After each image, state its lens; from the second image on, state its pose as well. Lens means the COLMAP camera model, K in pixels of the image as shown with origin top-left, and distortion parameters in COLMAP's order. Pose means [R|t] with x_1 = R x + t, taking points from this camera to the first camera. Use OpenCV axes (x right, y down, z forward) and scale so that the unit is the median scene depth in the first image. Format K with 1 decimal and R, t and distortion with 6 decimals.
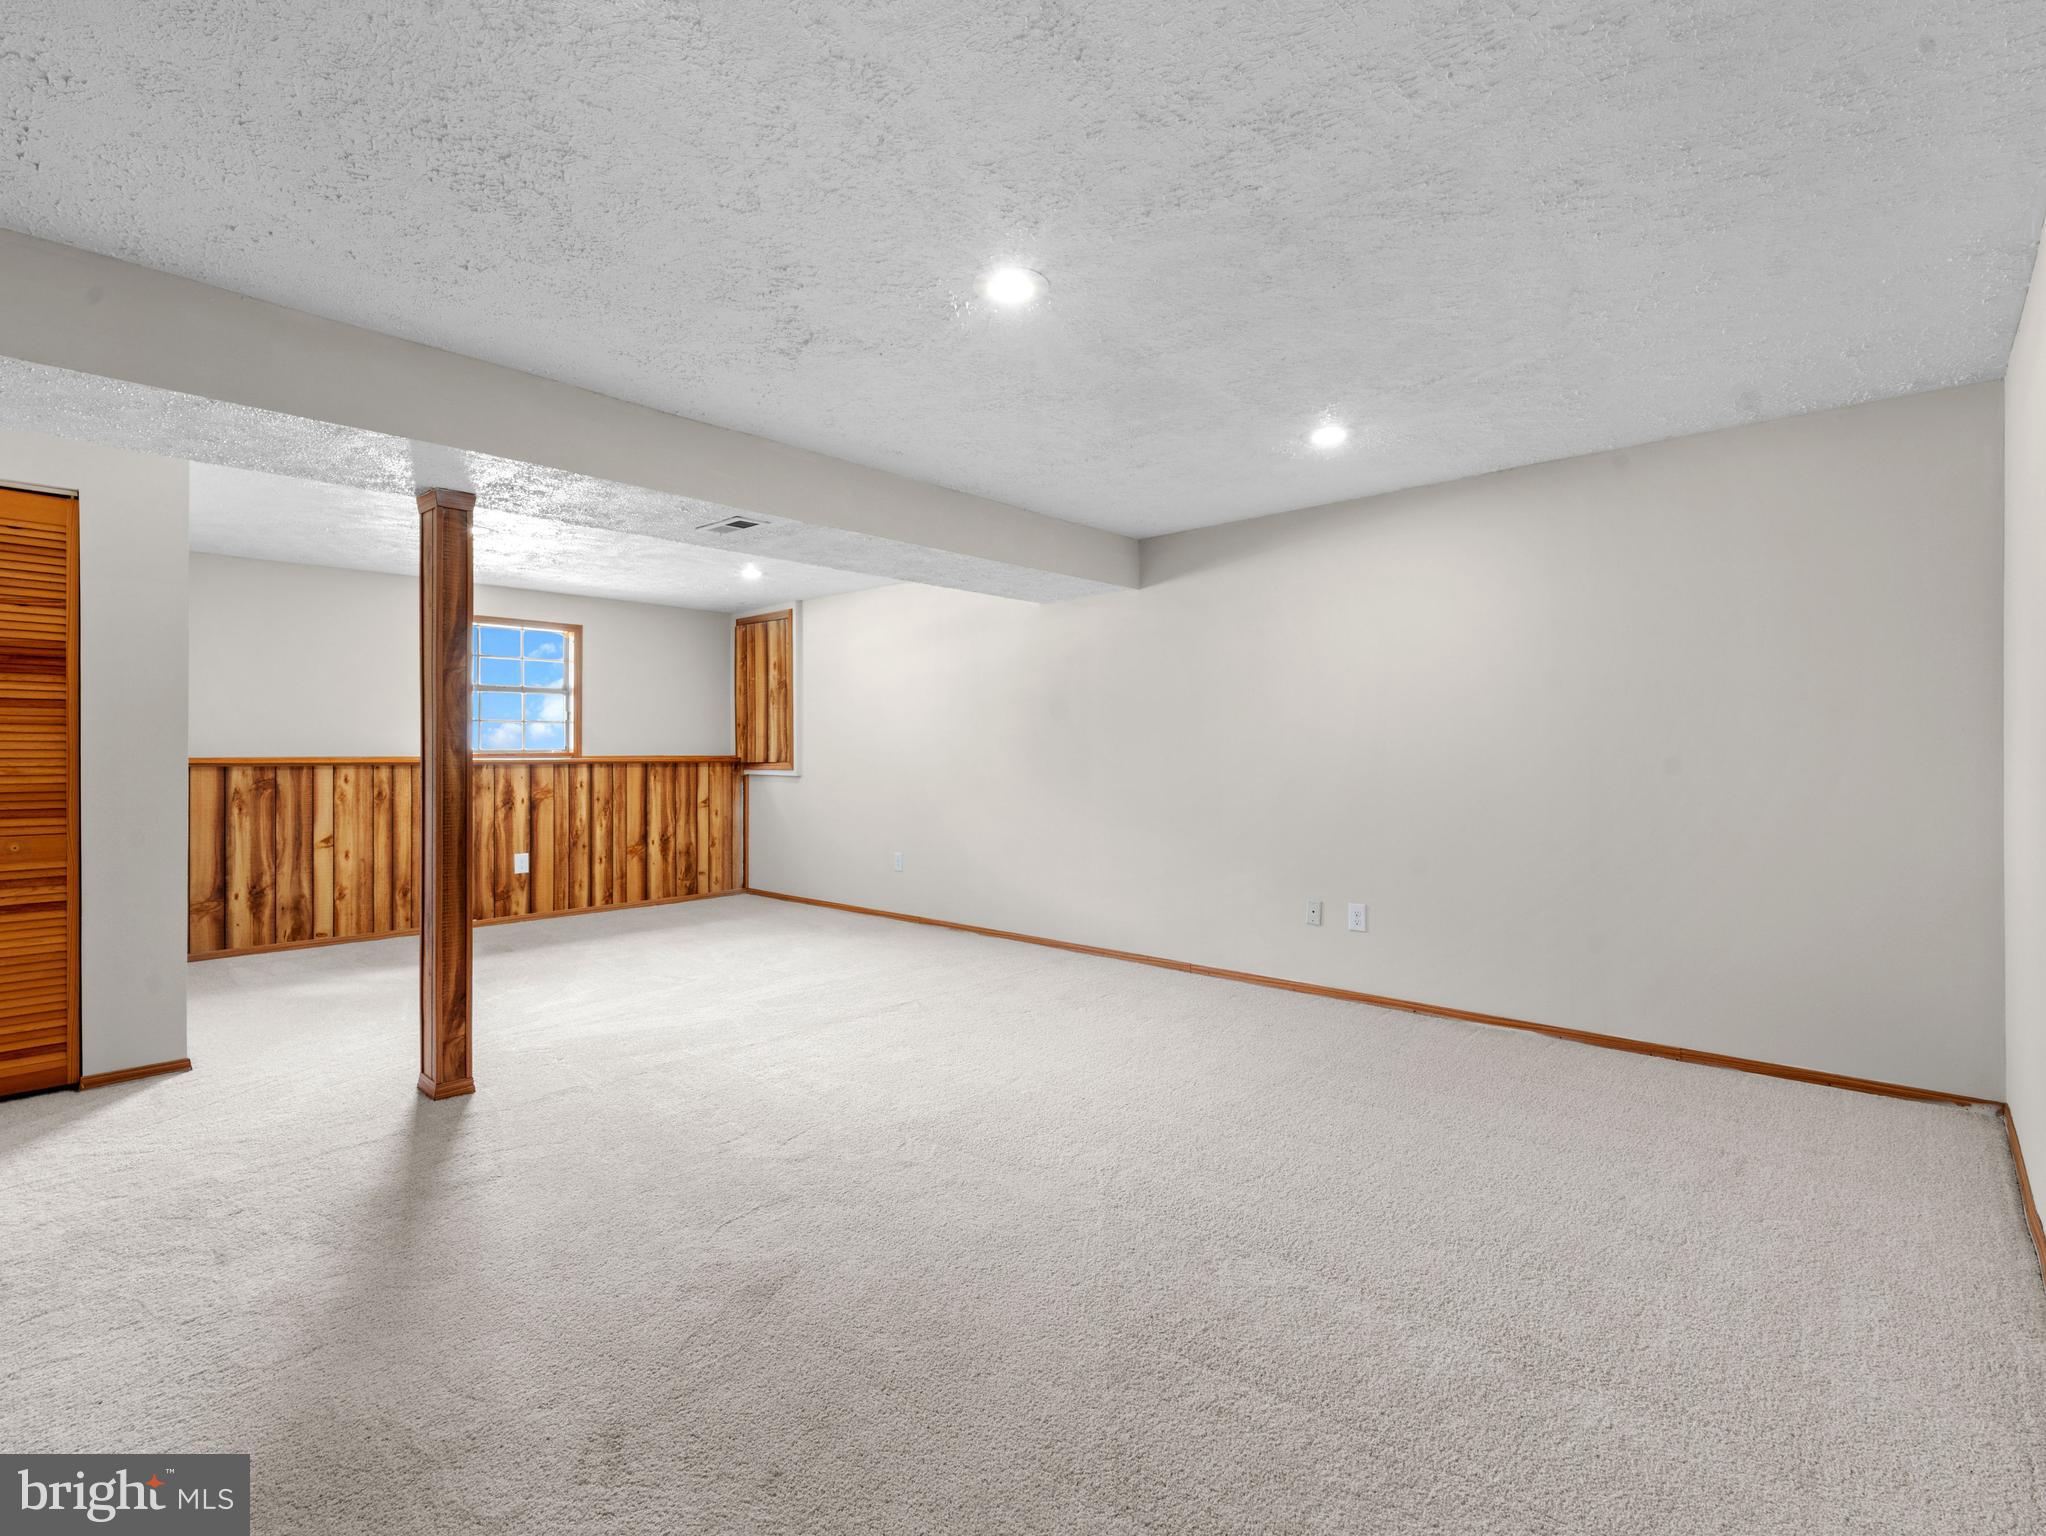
lens RADIAL K [[953.4, 0, 1014.2], [0, 953.4, 780.5], [0, 0, 1]] dist [0.008890, -0.006233]
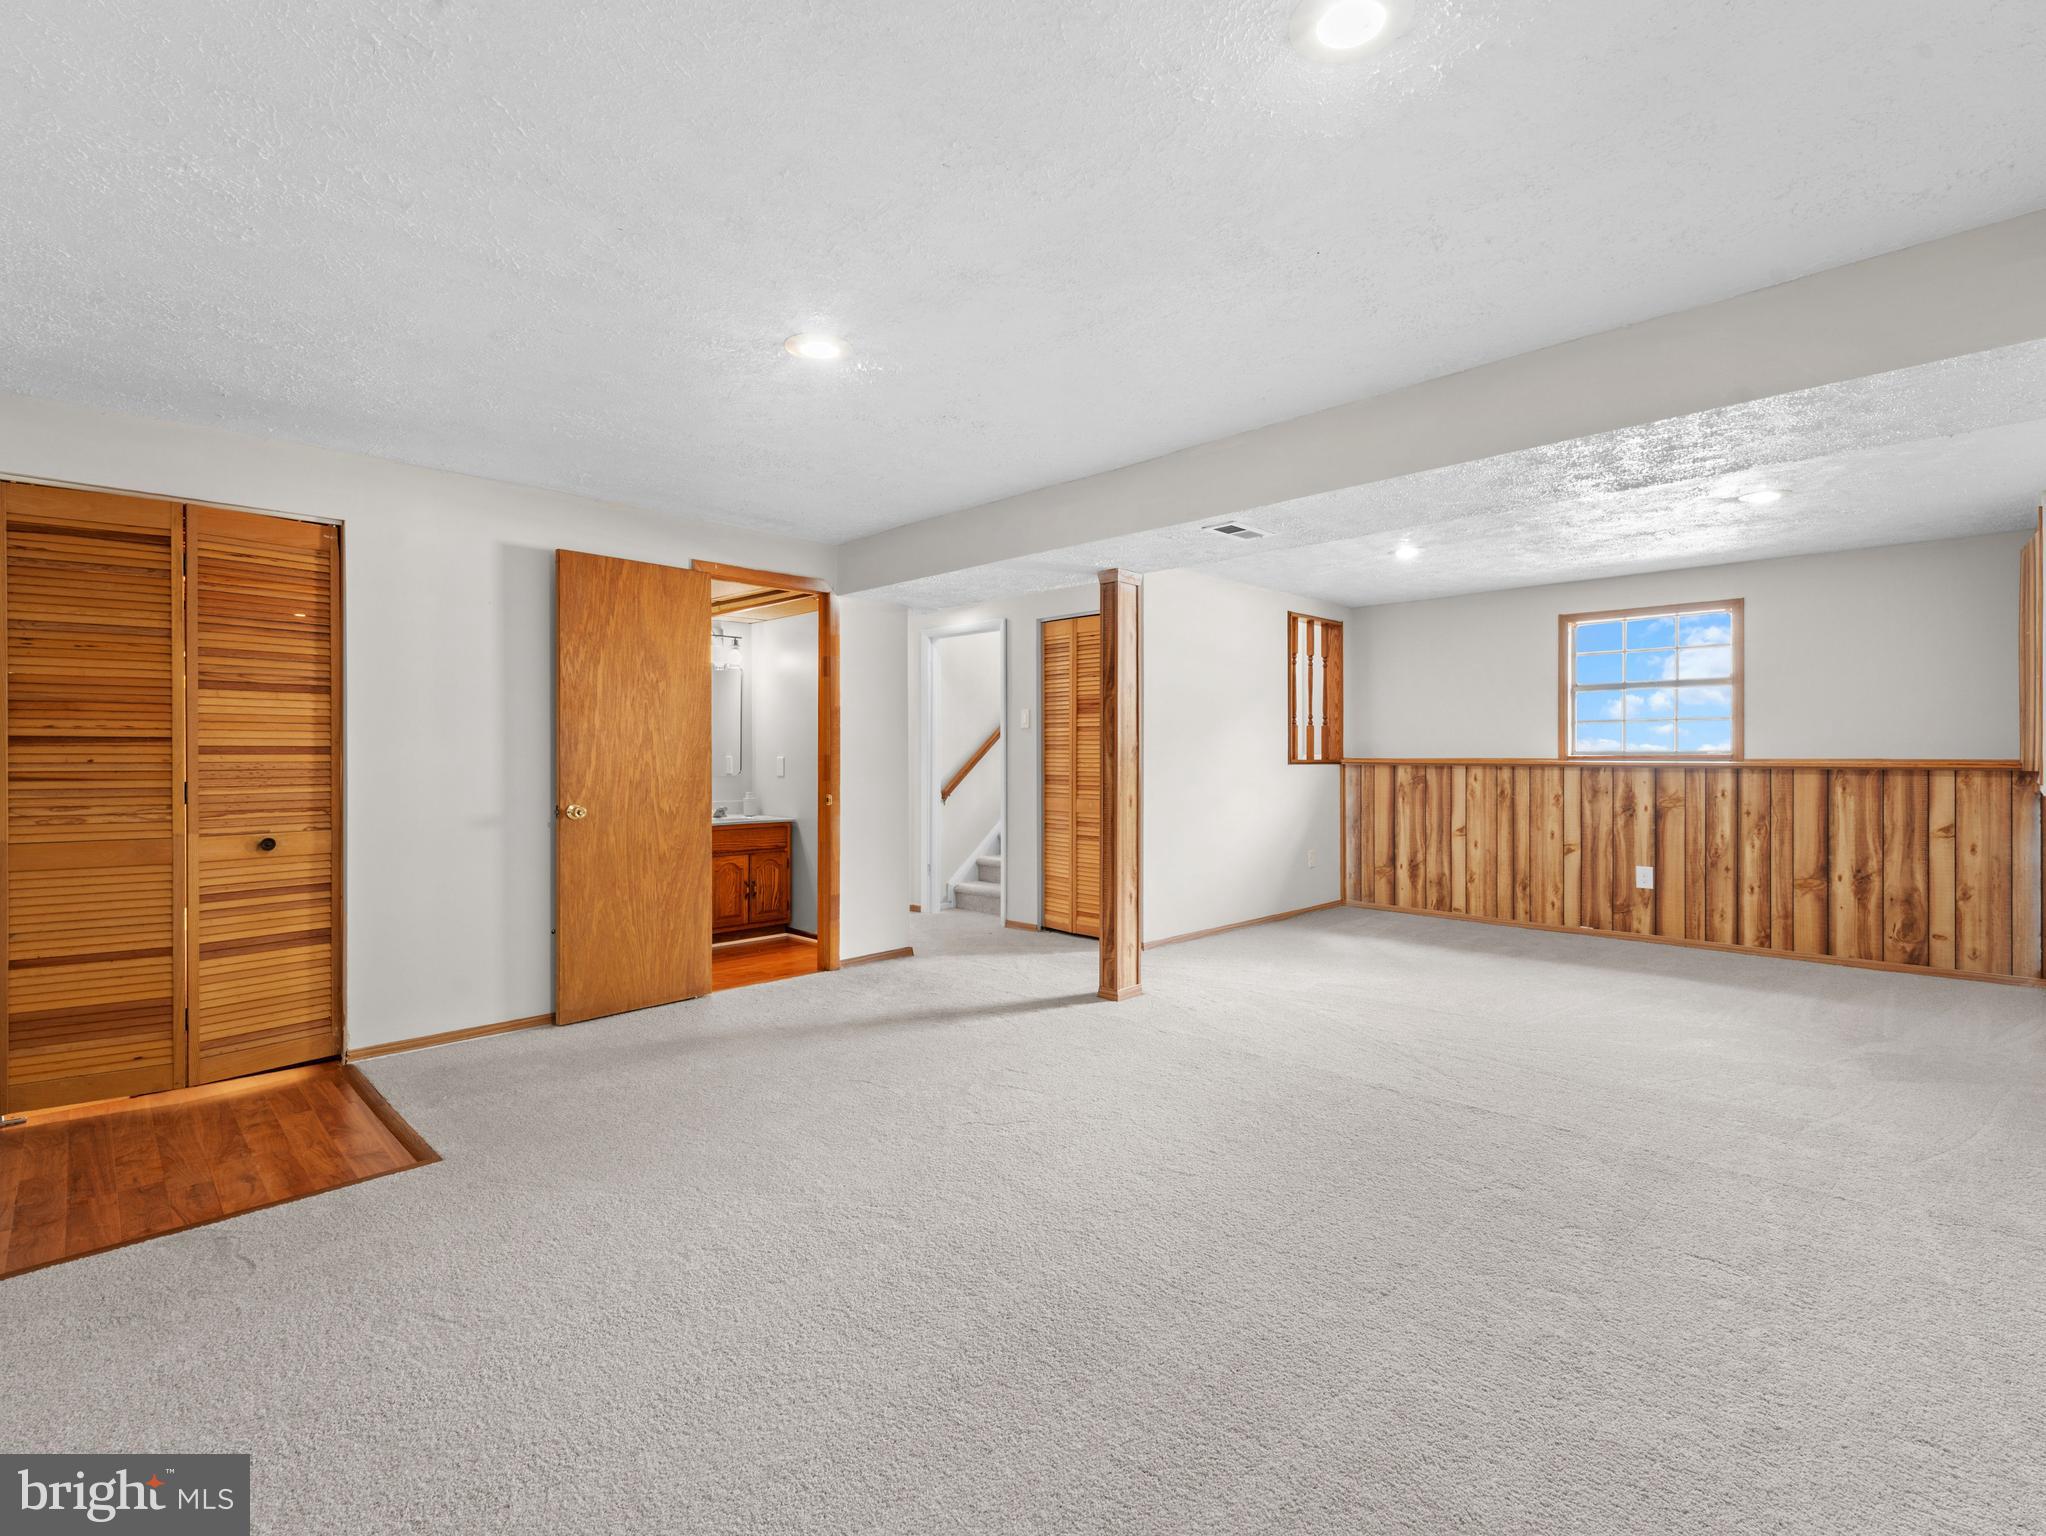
lens RADIAL K [[953.4, 0, 1022.5], [0, 953.4, 750.0], [0, 0, 1]] dist [0.008890, -0.006233]
pose [[-0.022904, 0.018203, -0.999572, 0.380274], [-0.008268, 0.999797, 0.018396, -0.043262], [0.999703, 0.008686, -0.022749, 0.412798]]
